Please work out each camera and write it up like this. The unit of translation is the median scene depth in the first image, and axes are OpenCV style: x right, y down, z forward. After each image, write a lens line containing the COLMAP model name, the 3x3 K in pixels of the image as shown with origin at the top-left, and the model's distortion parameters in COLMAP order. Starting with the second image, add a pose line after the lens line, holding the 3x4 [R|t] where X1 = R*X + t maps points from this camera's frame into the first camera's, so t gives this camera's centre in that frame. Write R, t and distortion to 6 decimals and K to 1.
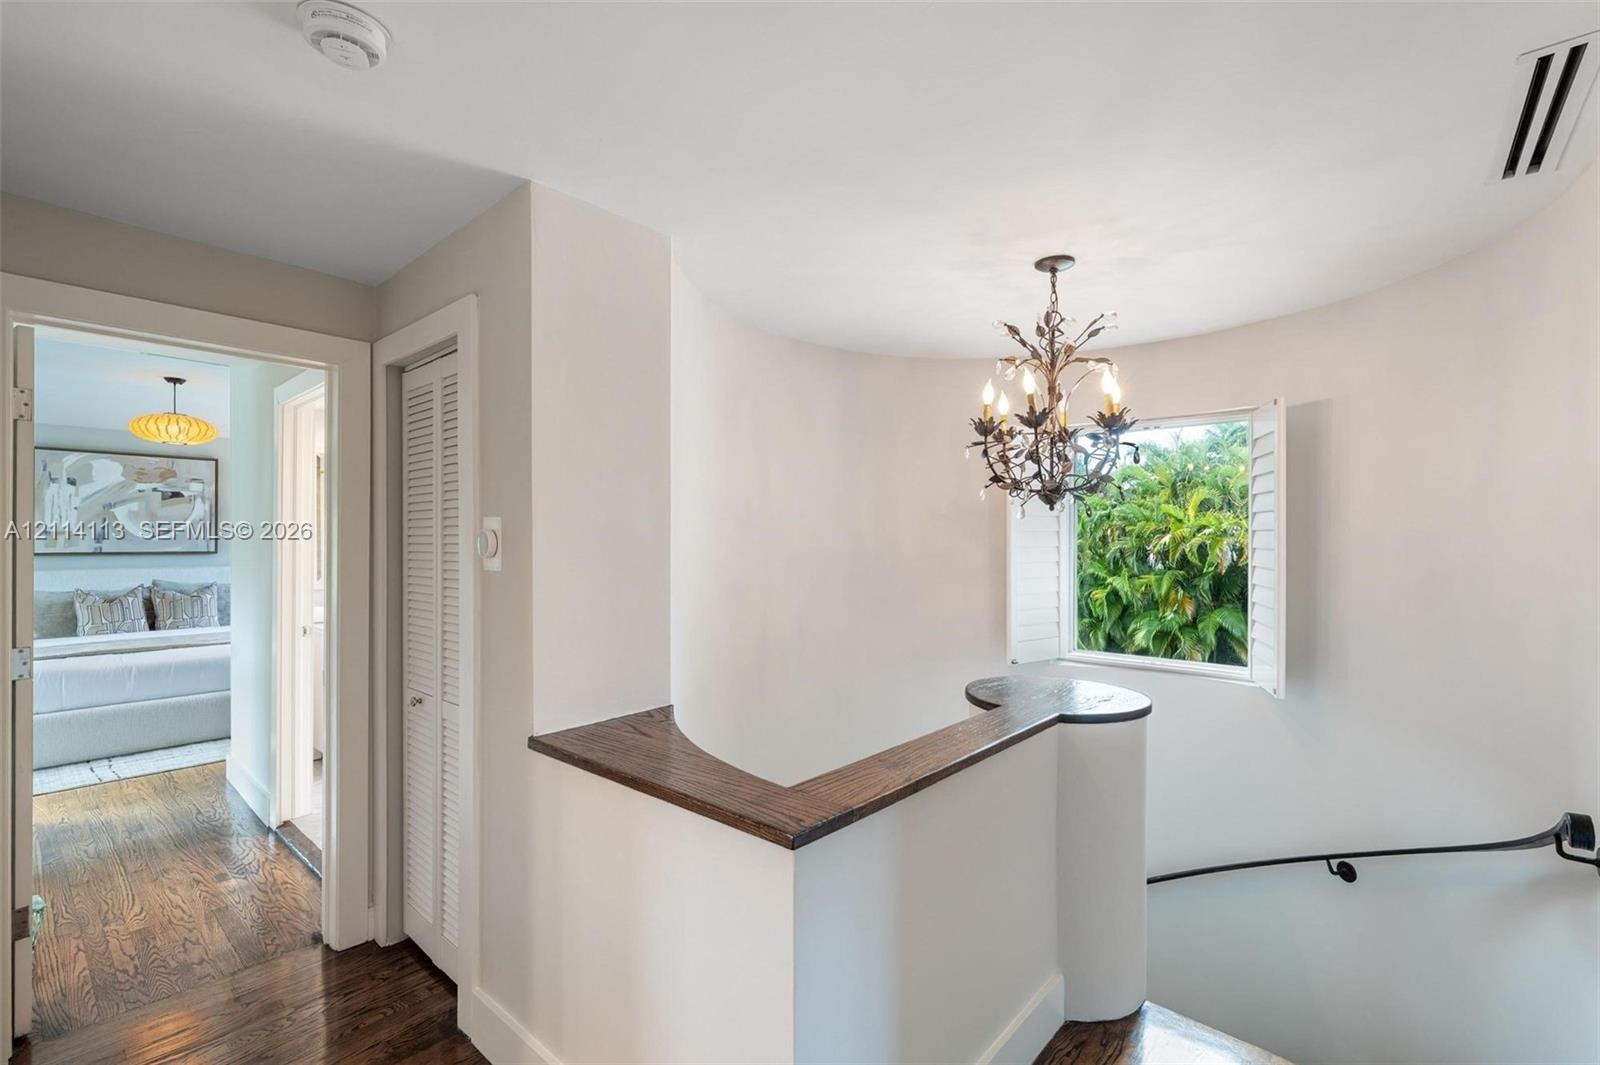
lens RADIAL K [[732.2, 0, 829.2], [0, 732.2, 535.3], [0, 0, 1]] dist [-0.002869, -0.000403]
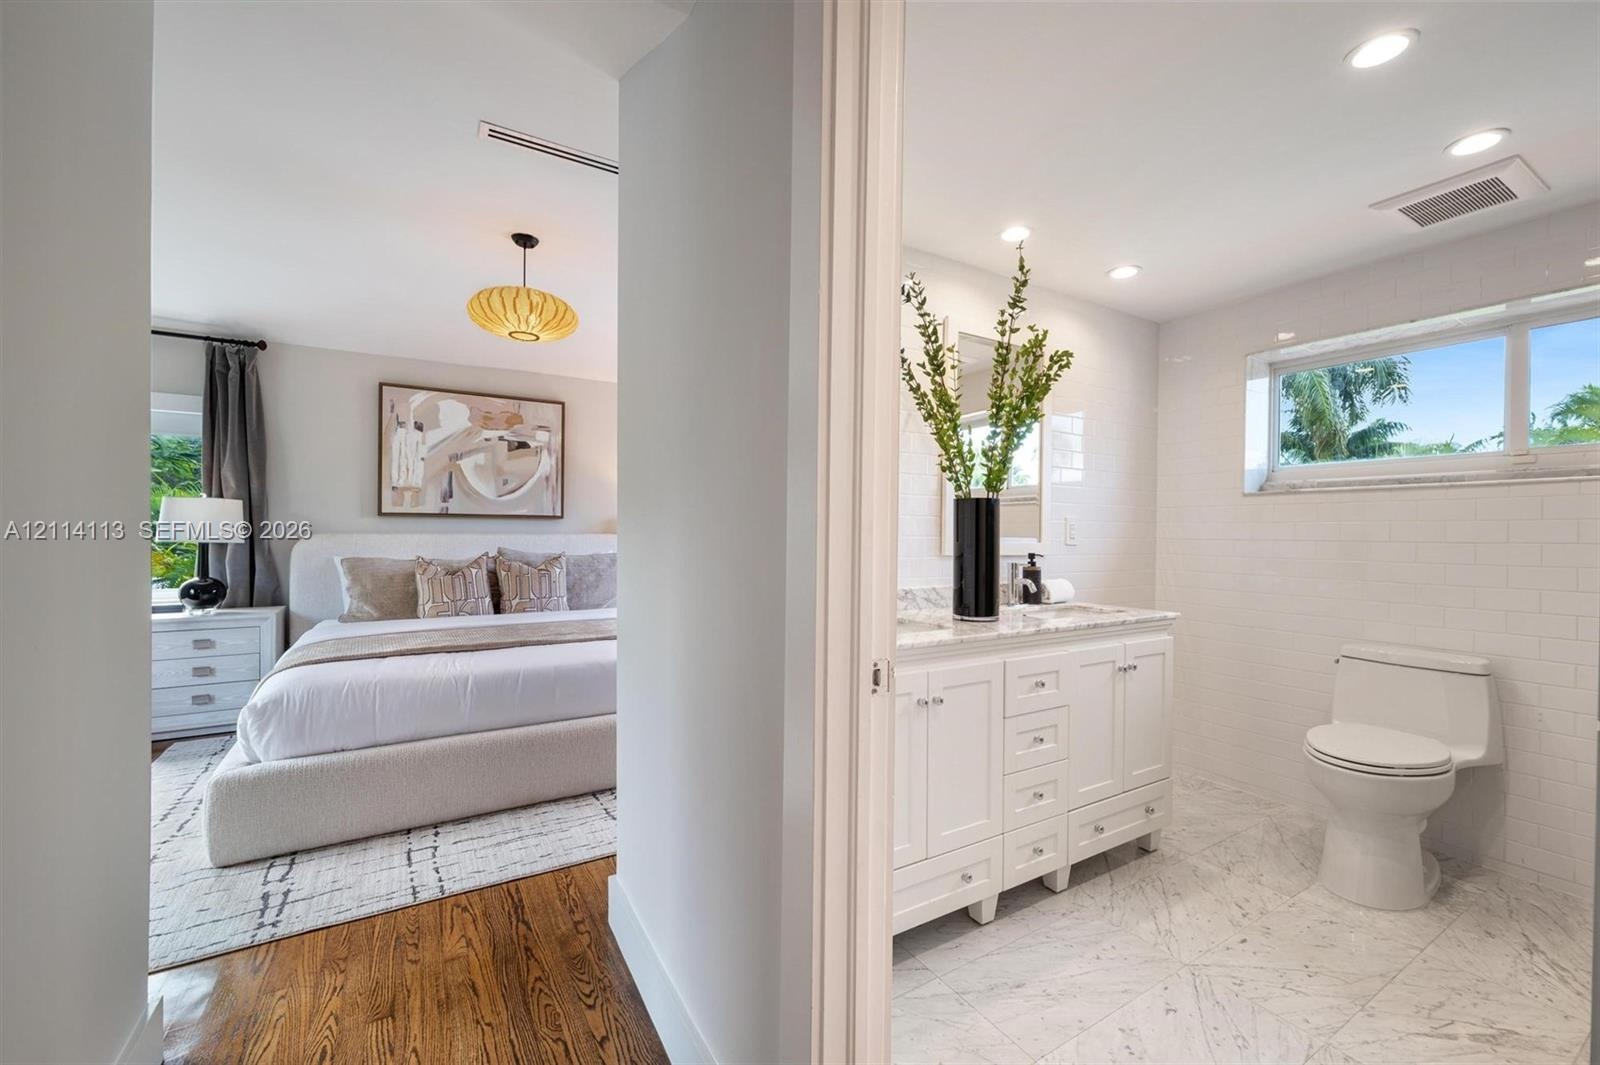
lens RADIAL K [[655.7, 0, 800.0], [0, 655.7, 532.5], [0, 0, 1]] dist [0.000945, 0.000157]
pose [[0.948744, 0.006439, -0.315981, -0.394871], [-0.005820, 0.999979, 0.002903, 0.040567], [0.315993, -0.000915, 0.948761, 0.432471]]
